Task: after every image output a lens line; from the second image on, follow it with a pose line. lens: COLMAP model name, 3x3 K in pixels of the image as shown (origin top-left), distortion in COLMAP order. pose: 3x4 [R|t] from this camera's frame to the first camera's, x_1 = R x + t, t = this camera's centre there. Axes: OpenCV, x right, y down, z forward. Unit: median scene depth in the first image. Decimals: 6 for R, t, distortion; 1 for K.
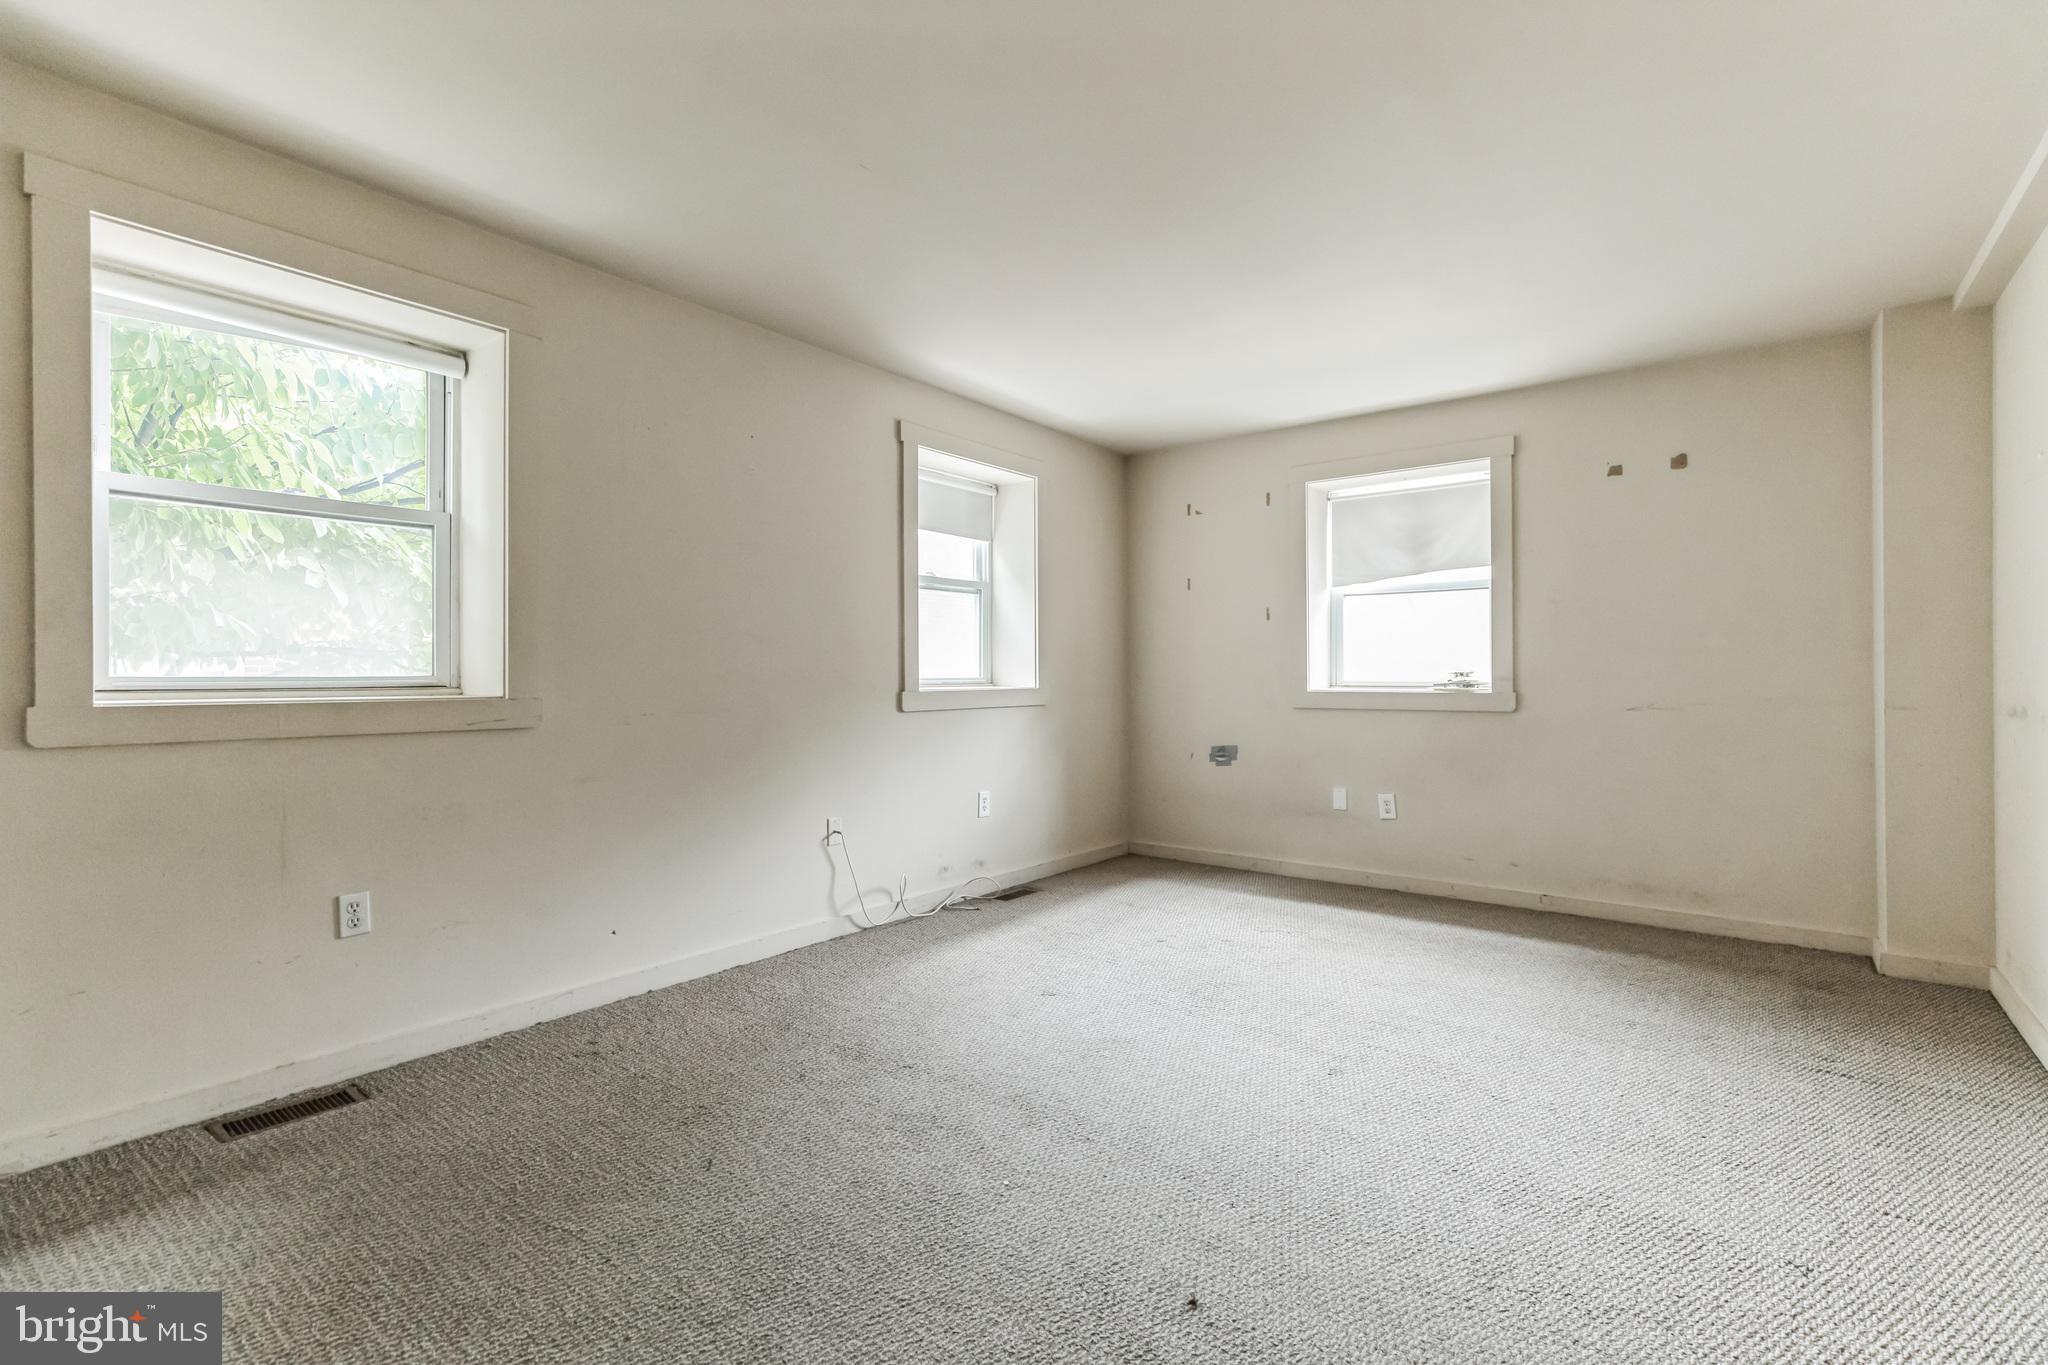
lens RADIAL K [[957.3, 0, 1038.5], [0, 957.3, 678.0], [0, 0, 1]] dist [0.010426, -0.000432]
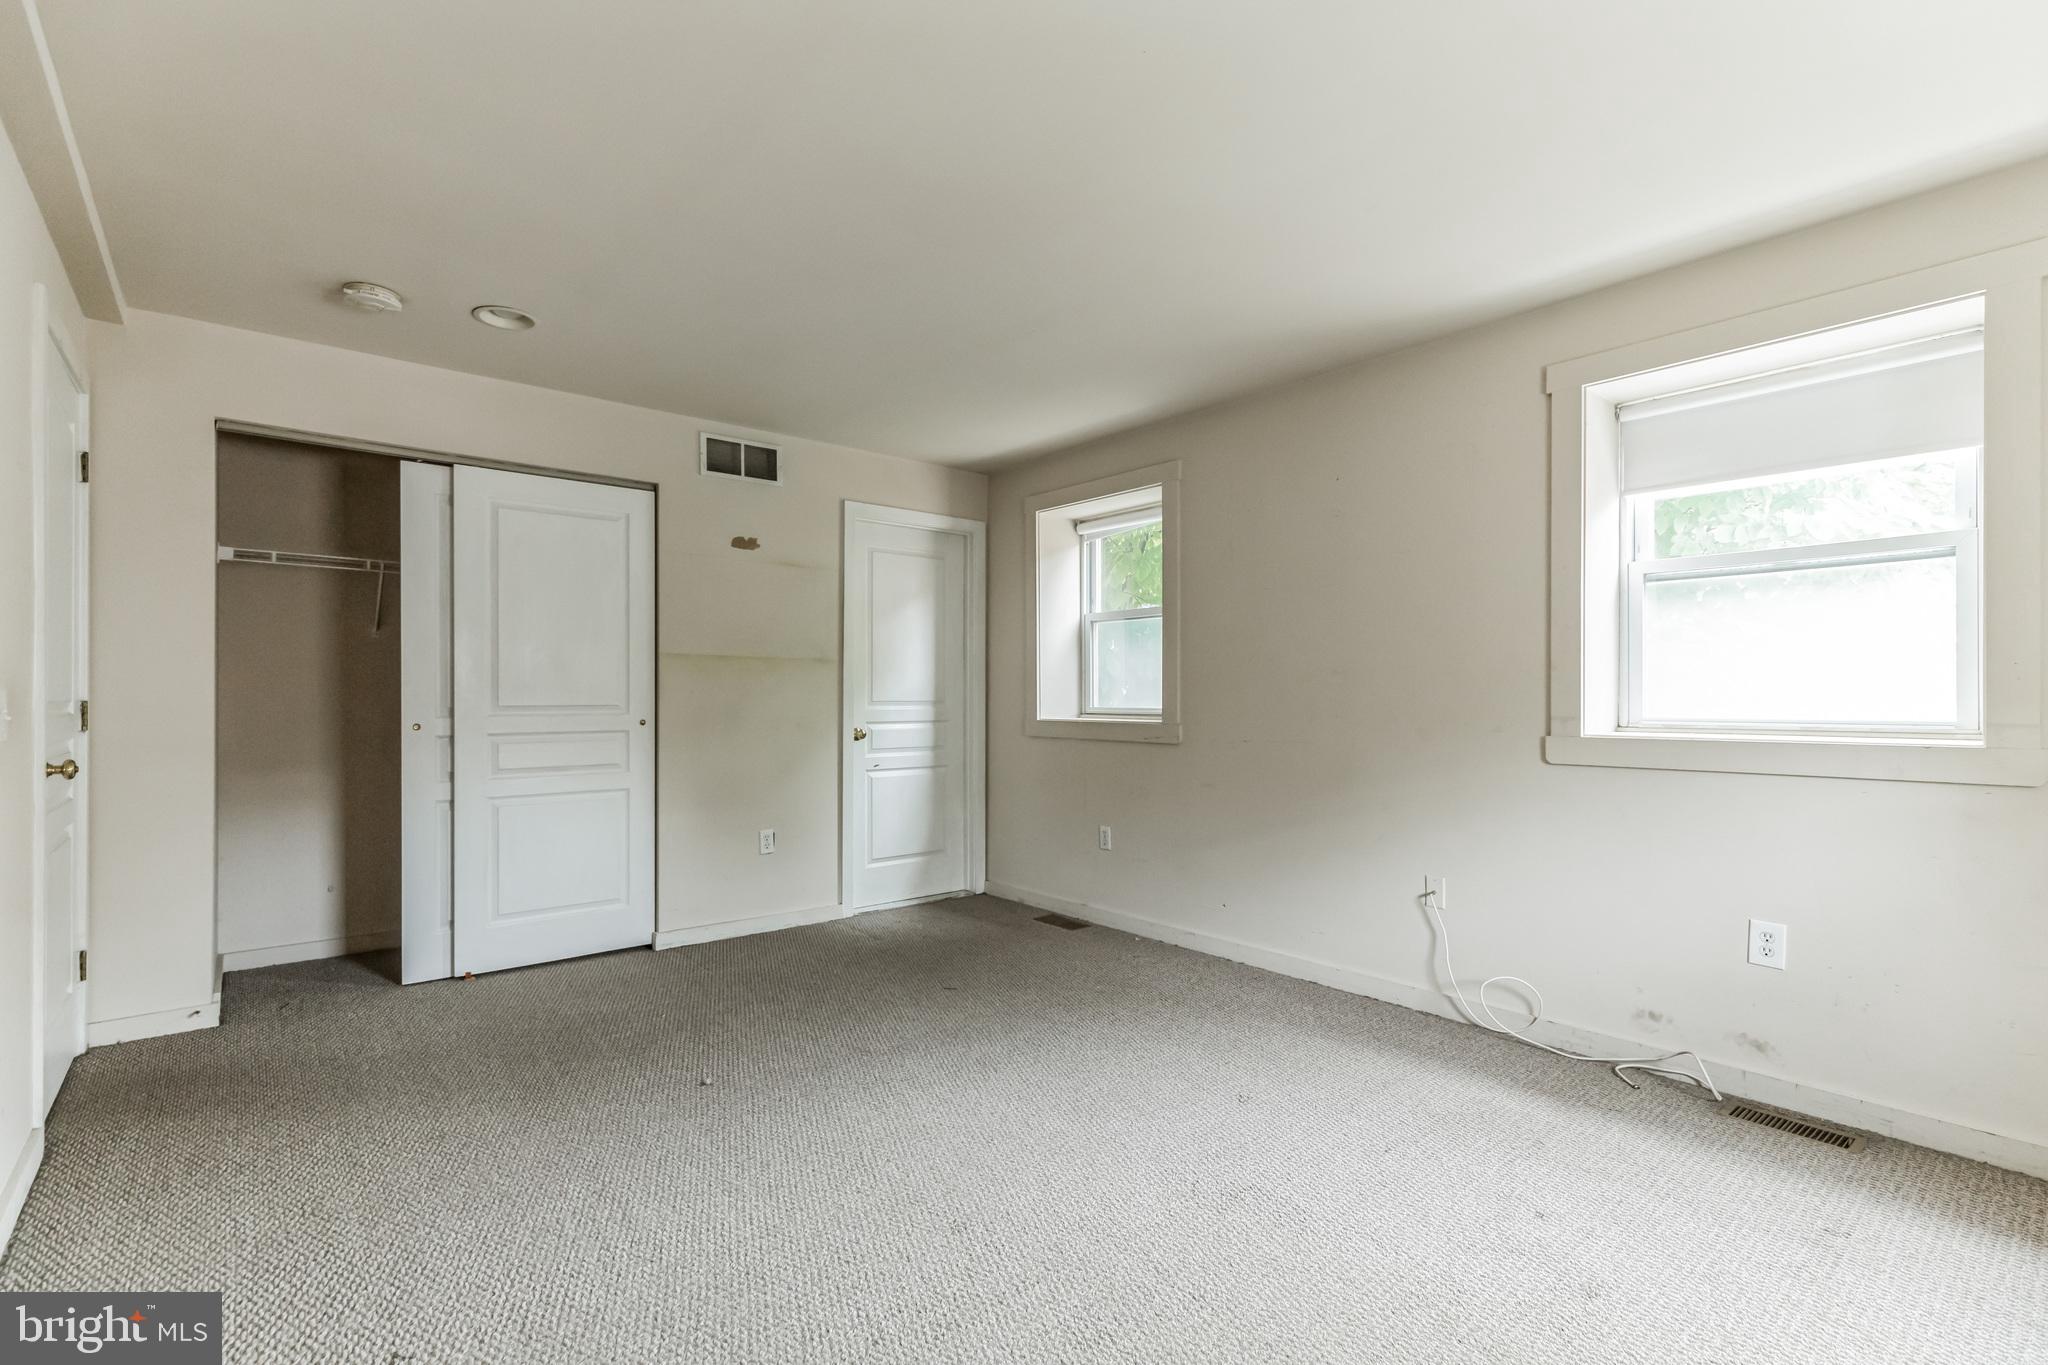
lens RADIAL K [[921.1, 0, 1026.3], [0, 921.1, 692.3], [0, 0, 1]] dist [0.007264, -0.000299]
pose [[-0.227289, 0.000607, -0.973827, 0.682899], [0.001522, 0.999999, 0.000268, -0.021394], [0.973826, -0.001421, -0.227290, 0.826288]]
